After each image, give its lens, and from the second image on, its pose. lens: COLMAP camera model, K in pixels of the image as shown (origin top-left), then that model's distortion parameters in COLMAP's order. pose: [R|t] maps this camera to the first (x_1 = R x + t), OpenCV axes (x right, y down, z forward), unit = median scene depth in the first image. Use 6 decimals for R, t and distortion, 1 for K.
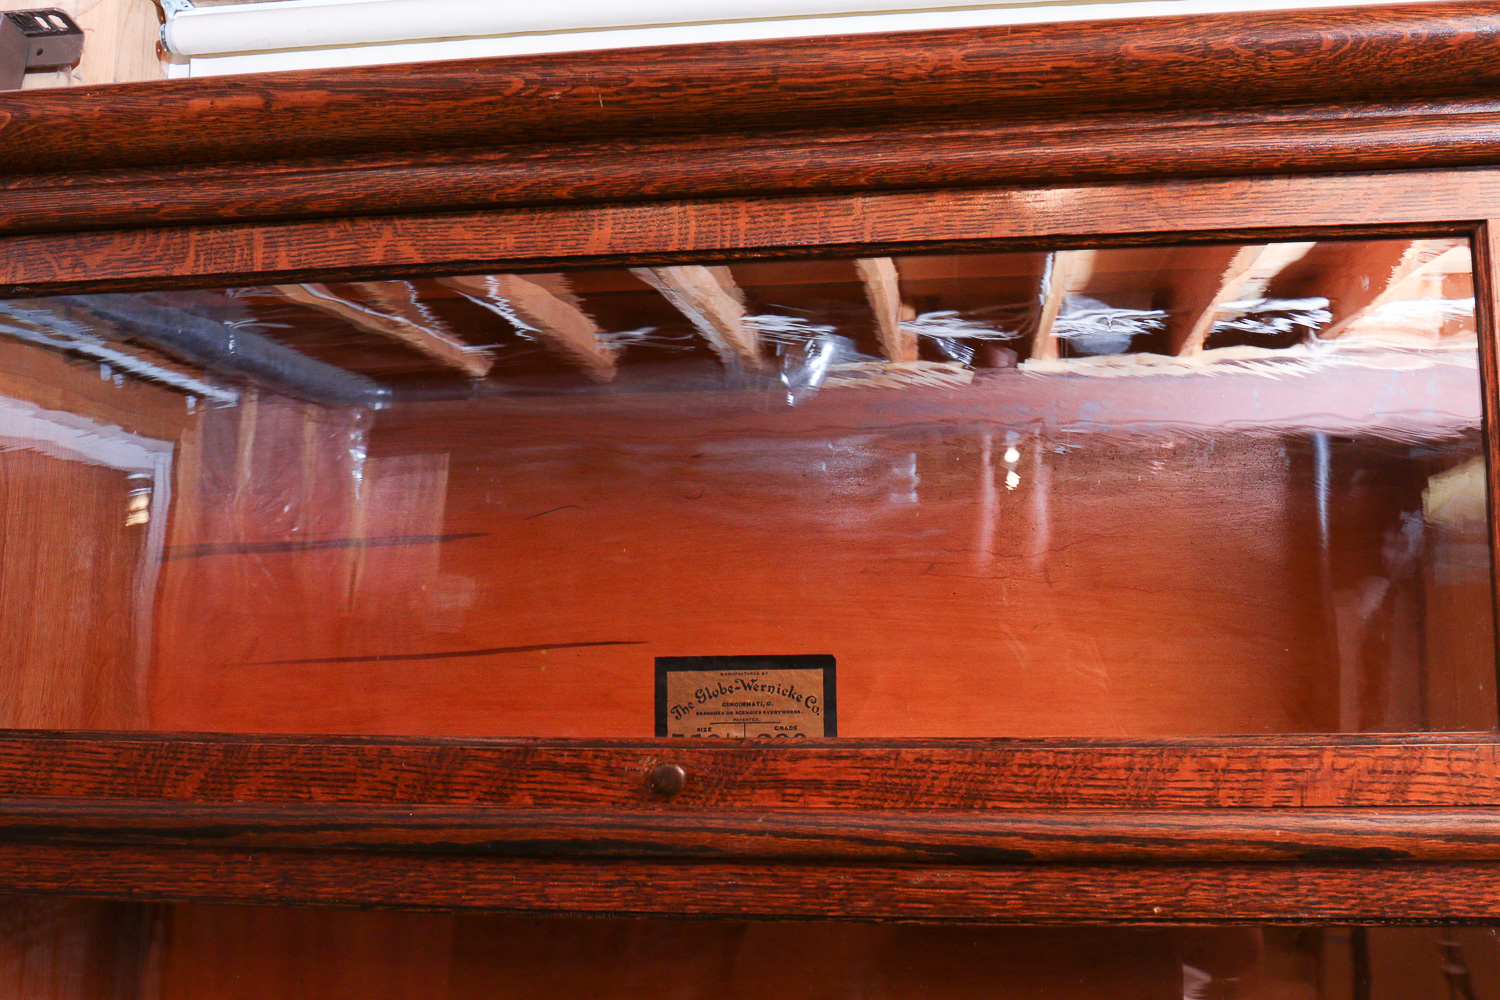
lens RADIAL K [[1606.8, 0, 746.0], [0, 1606.8, 474.1], [0, 0, 1]] dist [-0.092657, 0.000000]
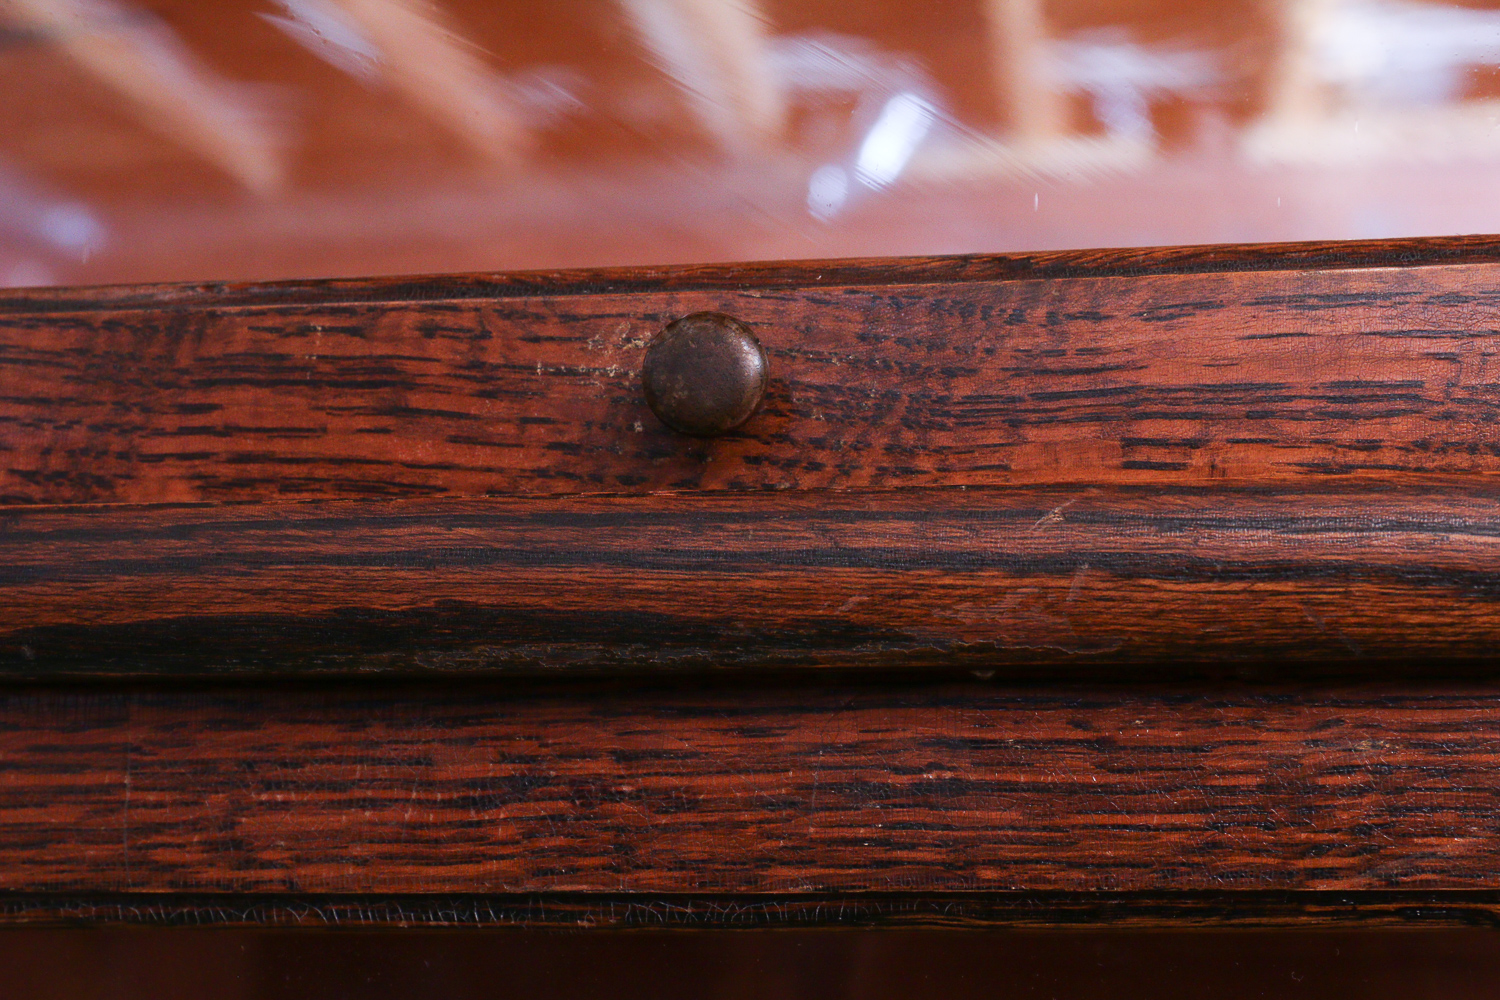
lens RADIAL K [[2454.1, 0, 751.4], [0, 2454.1, 493.6], [0, 0, 1]] dist [-0.023697, 0.000000]
pose [[0.999941, -0.002080, 0.010695, -0.043828], [0.002114, 0.999993, -0.003153, 0.208775], [-0.010688, 0.003176, 0.999938, 0.588777]]
